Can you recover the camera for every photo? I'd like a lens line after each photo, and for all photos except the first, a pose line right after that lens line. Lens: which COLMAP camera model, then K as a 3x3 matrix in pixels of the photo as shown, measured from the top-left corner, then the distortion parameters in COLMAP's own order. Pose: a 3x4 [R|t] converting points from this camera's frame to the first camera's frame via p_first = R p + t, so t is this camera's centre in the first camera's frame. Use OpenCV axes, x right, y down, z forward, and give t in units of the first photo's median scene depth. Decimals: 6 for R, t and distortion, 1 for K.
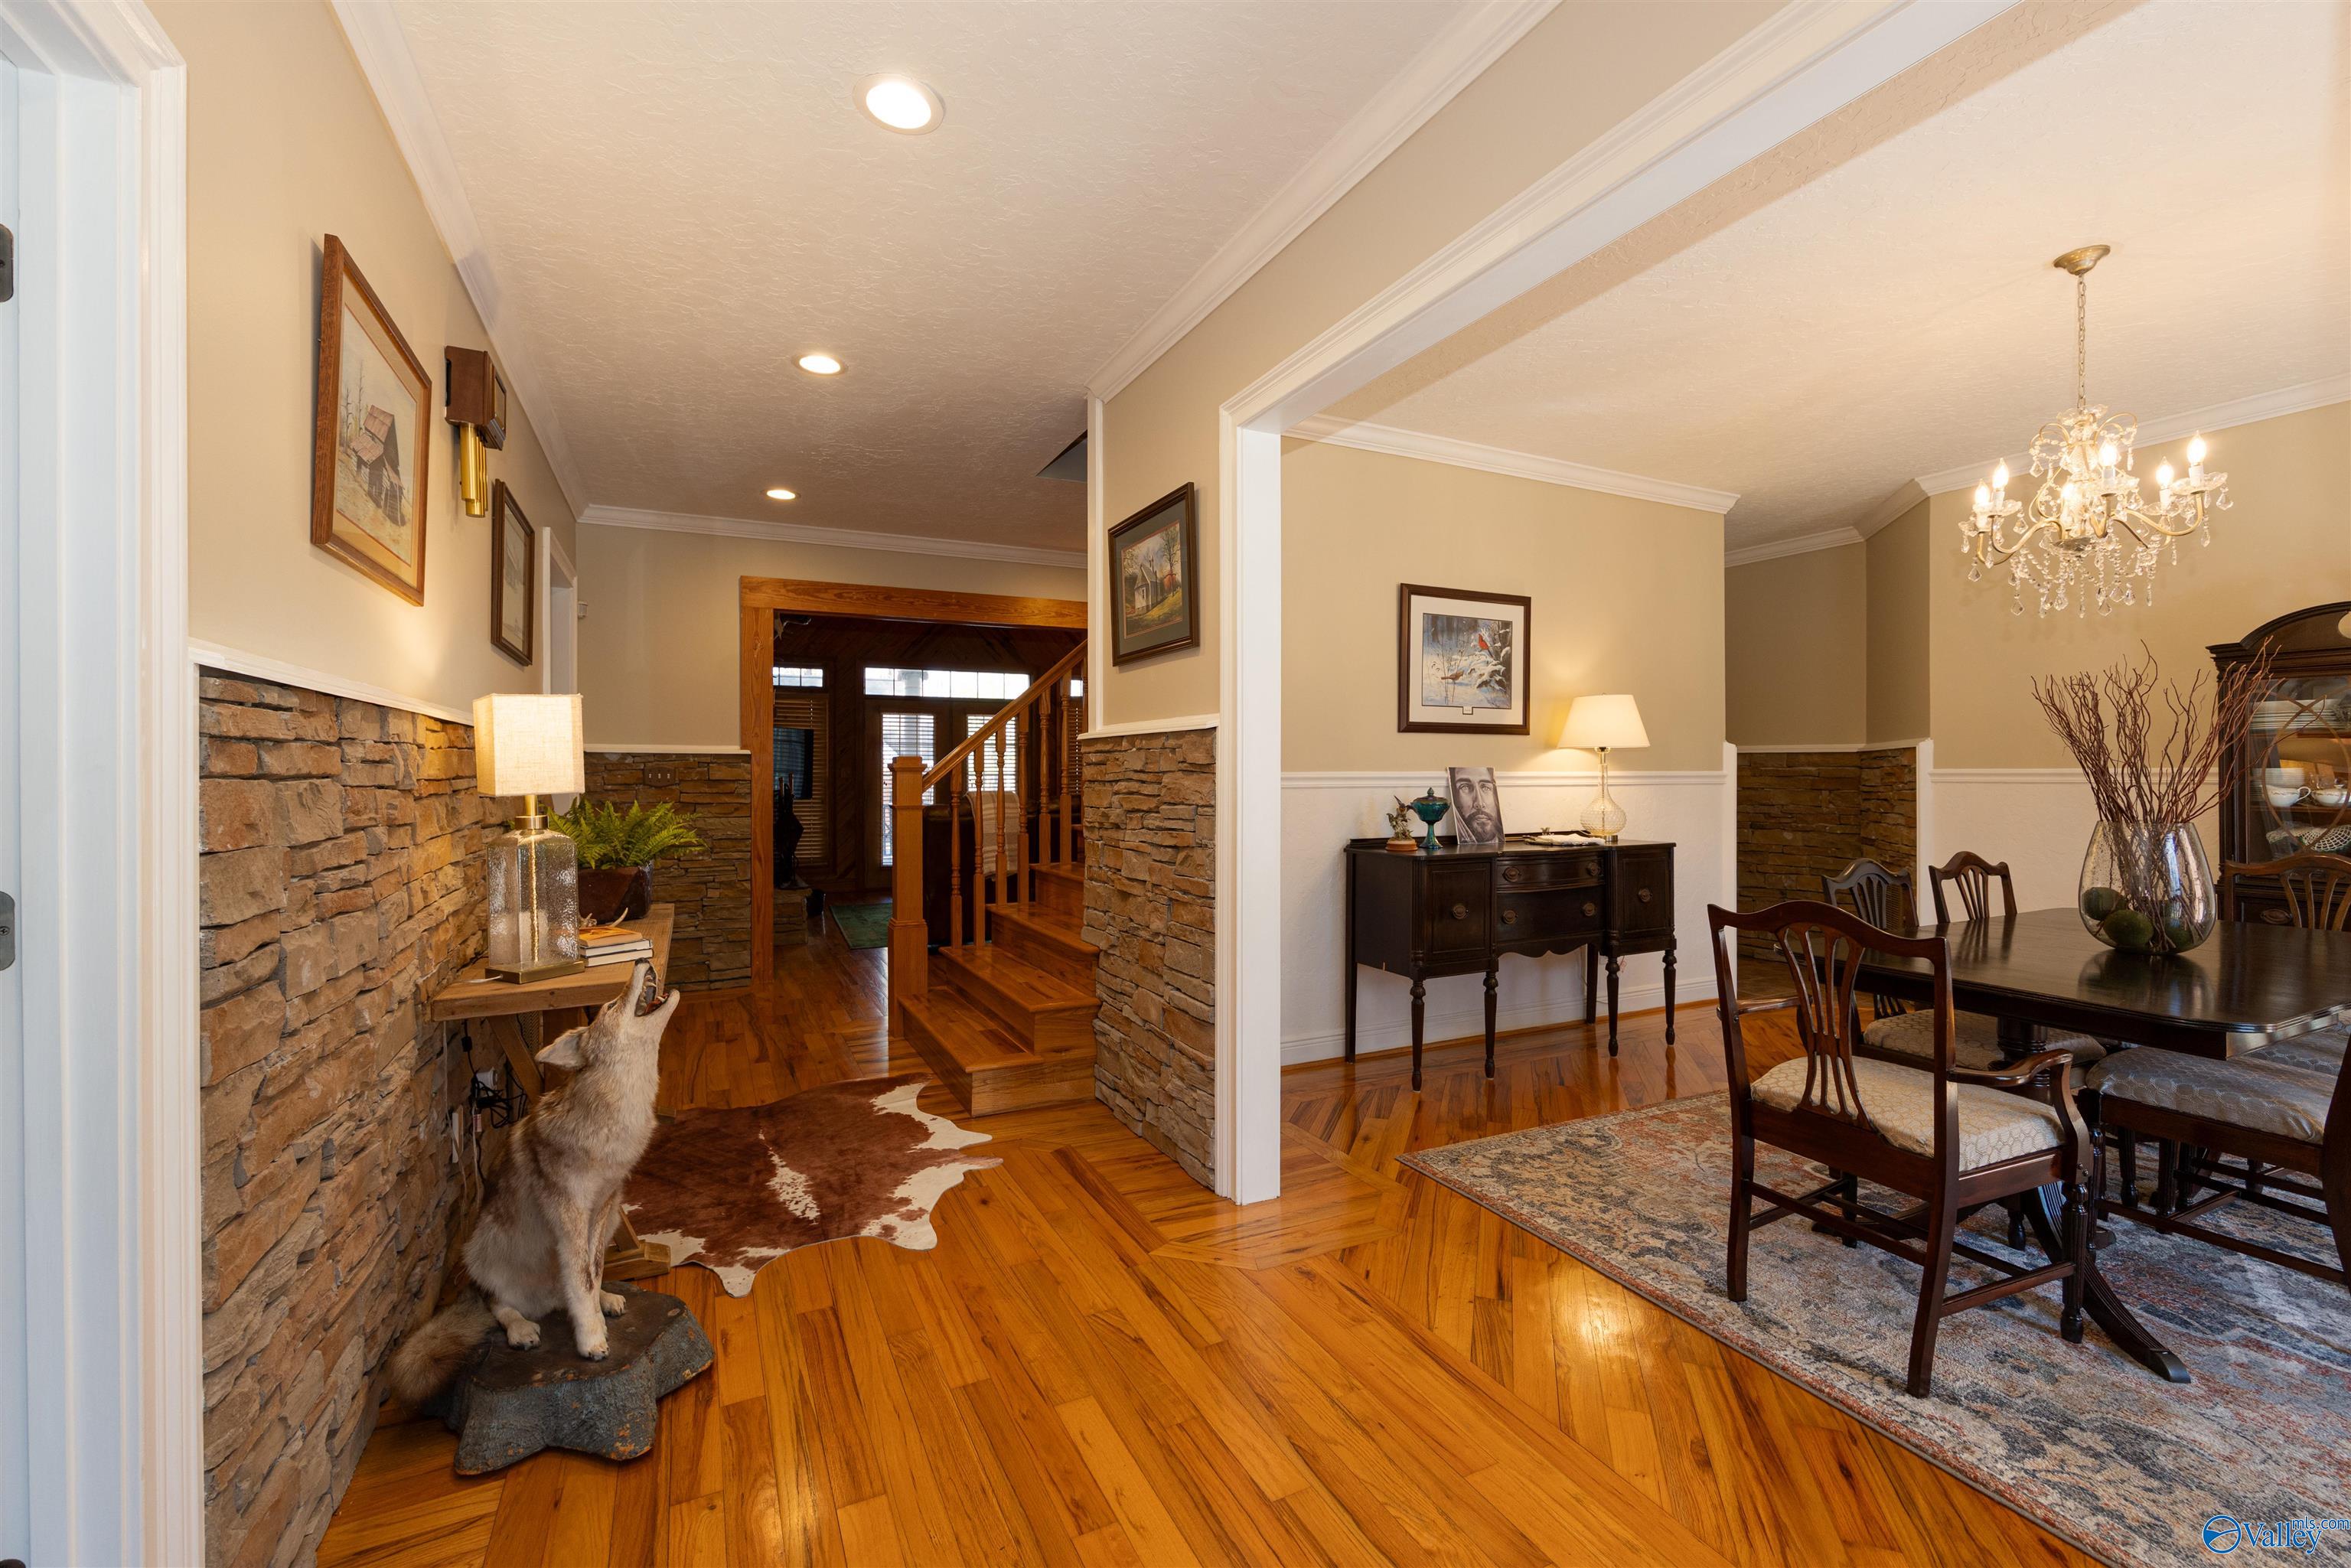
lens RADIAL K [[1007.8, 0, 1161.4], [0, 1007.8, 768.5], [0, 0, 1]] dist [0.004800, 0.001126]
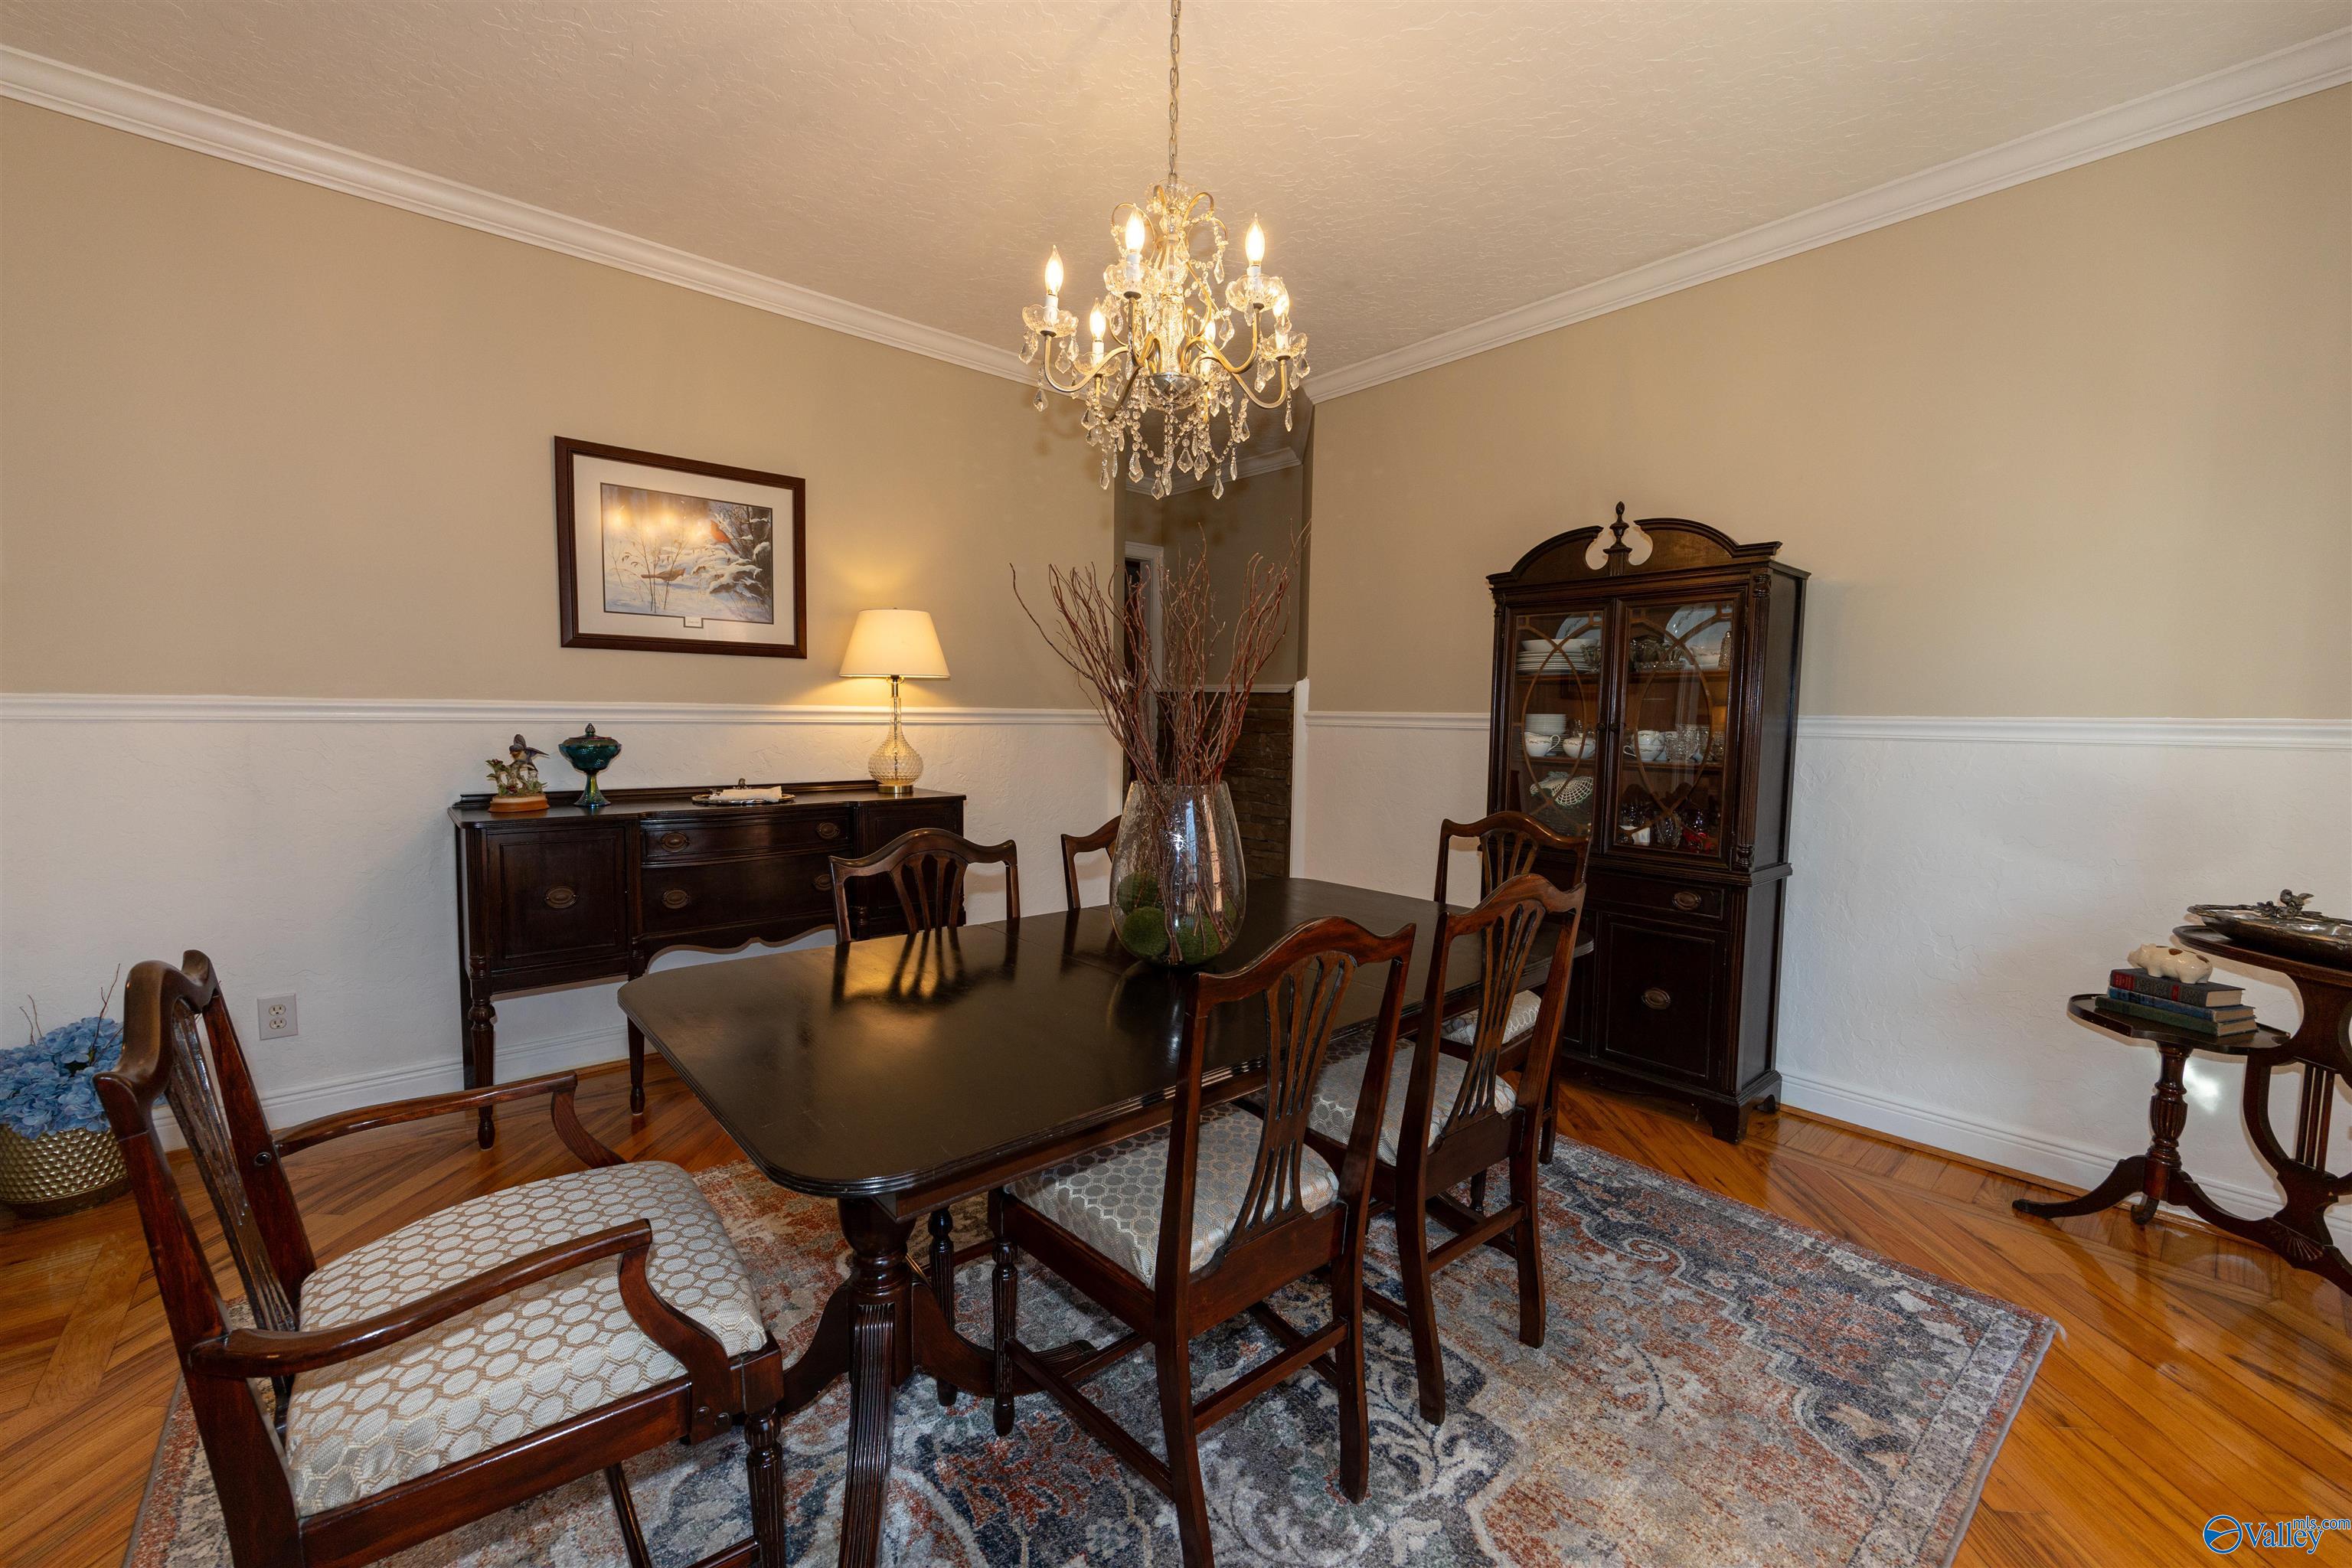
lens RADIAL K [[949.1, 0, 1173.4], [0, 949.1, 793.9], [0, 0, 1]] dist [0.000050, 0.001045]
pose [[0.966915, -0.005169, 0.255048, 0.540344], [-0.017704, 0.996024, 0.087304, 0.002142], [-0.254485, -0.088931, 0.962979, 0.245343]]
